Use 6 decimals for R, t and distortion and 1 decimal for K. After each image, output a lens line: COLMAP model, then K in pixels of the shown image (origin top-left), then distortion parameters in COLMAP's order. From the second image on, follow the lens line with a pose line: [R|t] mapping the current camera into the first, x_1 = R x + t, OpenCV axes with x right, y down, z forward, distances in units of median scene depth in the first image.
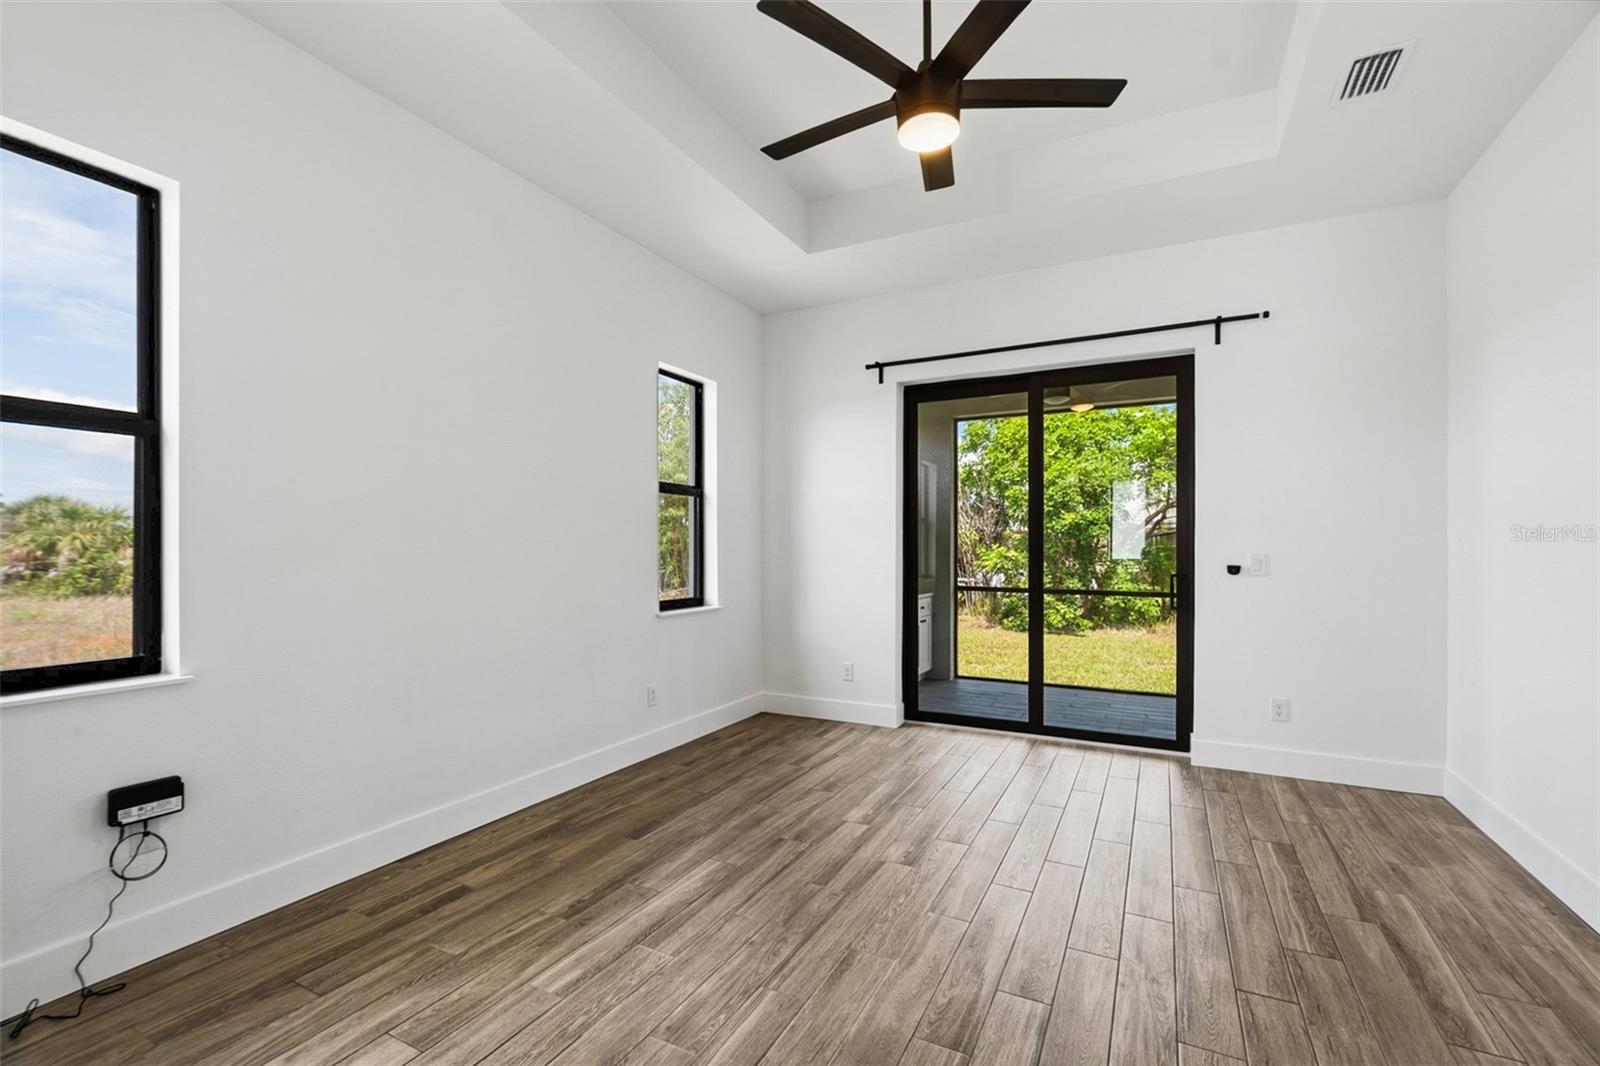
lens RADIAL K [[695.5, 0, 798.6], [0, 695.5, 542.0], [0, 0, 1]] dist [-0.008007, 0.001118]
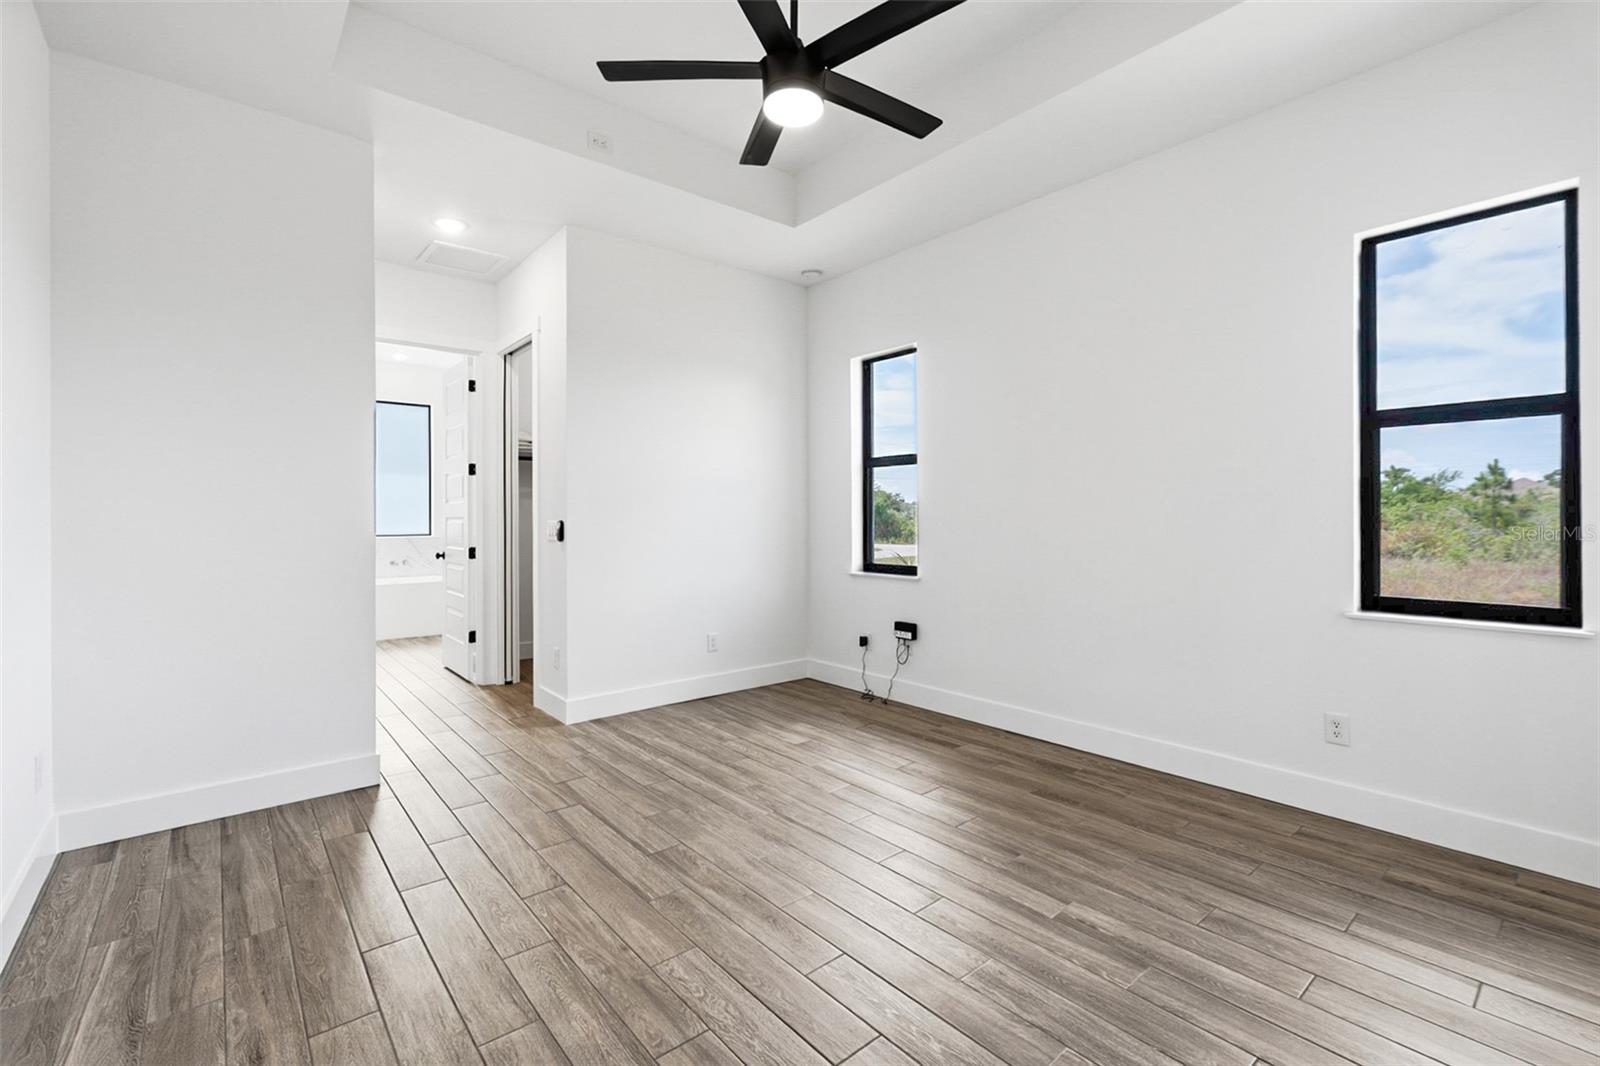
lens RADIAL K [[695.5, 0, 789.3], [0, 695.5, 527.7], [0, 0, 1]] dist [-0.008007, 0.001118]
pose [[-0.388178, 0.016435, -0.921438, 0.813568], [0.010198, 0.999856, 0.013538, 0.012924], [0.921528, -0.004141, -0.388290, 1.017325]]
